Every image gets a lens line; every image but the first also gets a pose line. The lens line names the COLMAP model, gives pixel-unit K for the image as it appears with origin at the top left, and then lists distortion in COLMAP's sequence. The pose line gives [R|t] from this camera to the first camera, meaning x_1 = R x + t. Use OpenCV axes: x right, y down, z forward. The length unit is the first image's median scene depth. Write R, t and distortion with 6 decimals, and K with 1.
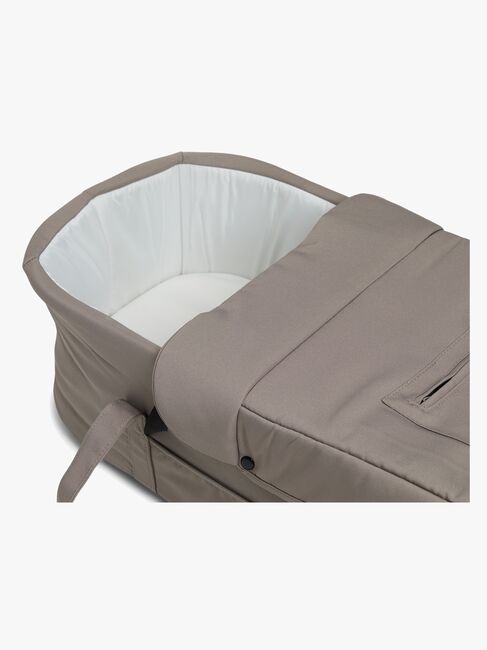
lens RADIAL K [[1677.9, 0, 243.5], [0, 1677.9, 325.0], [0, 0, 1]] dist [0.052705, 0.322955]
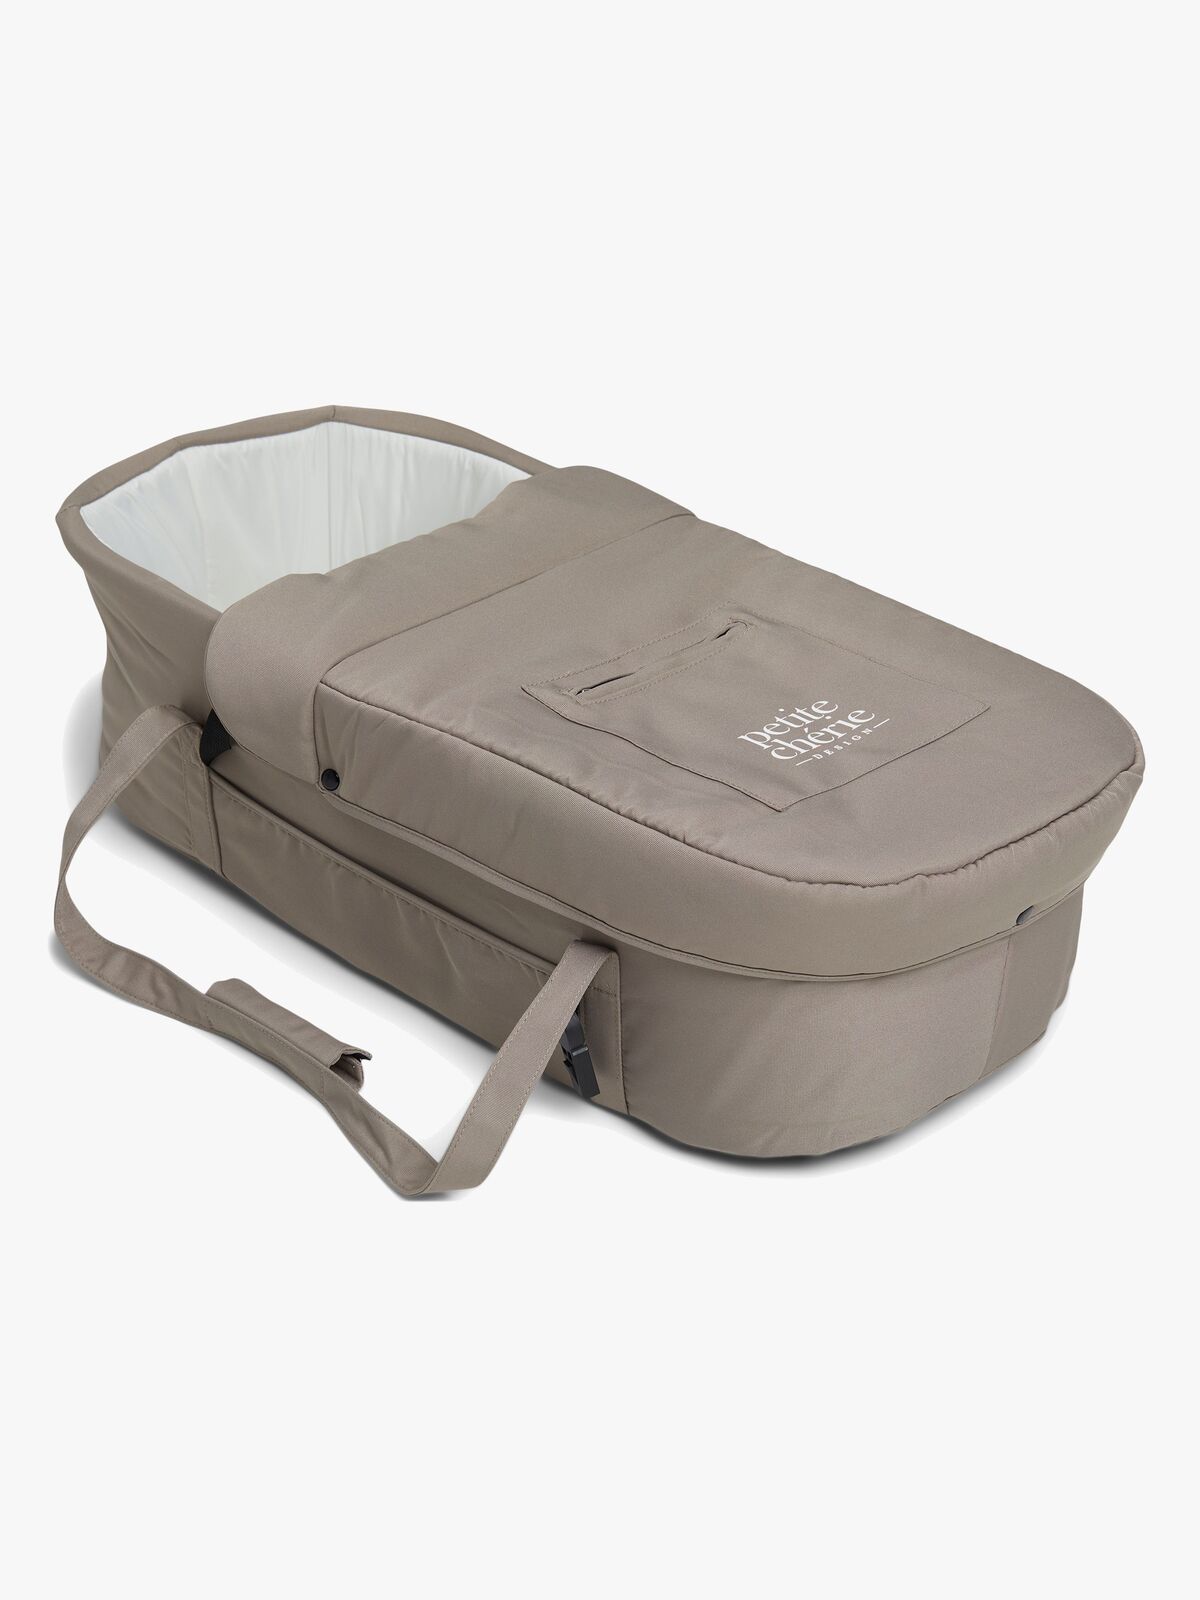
lens RADIAL K [[4130.1, 0, 600.0], [0, 4130.1, 800.0], [0, 0, 1]] dist [0.052705, 0.322955]
pose [[0.993366, 0.070398, -0.090929, 0.245282], [-0.083595, 0.985053, -0.150604, 0.309854], [0.078968, 0.157207, 0.984403, -0.595954]]
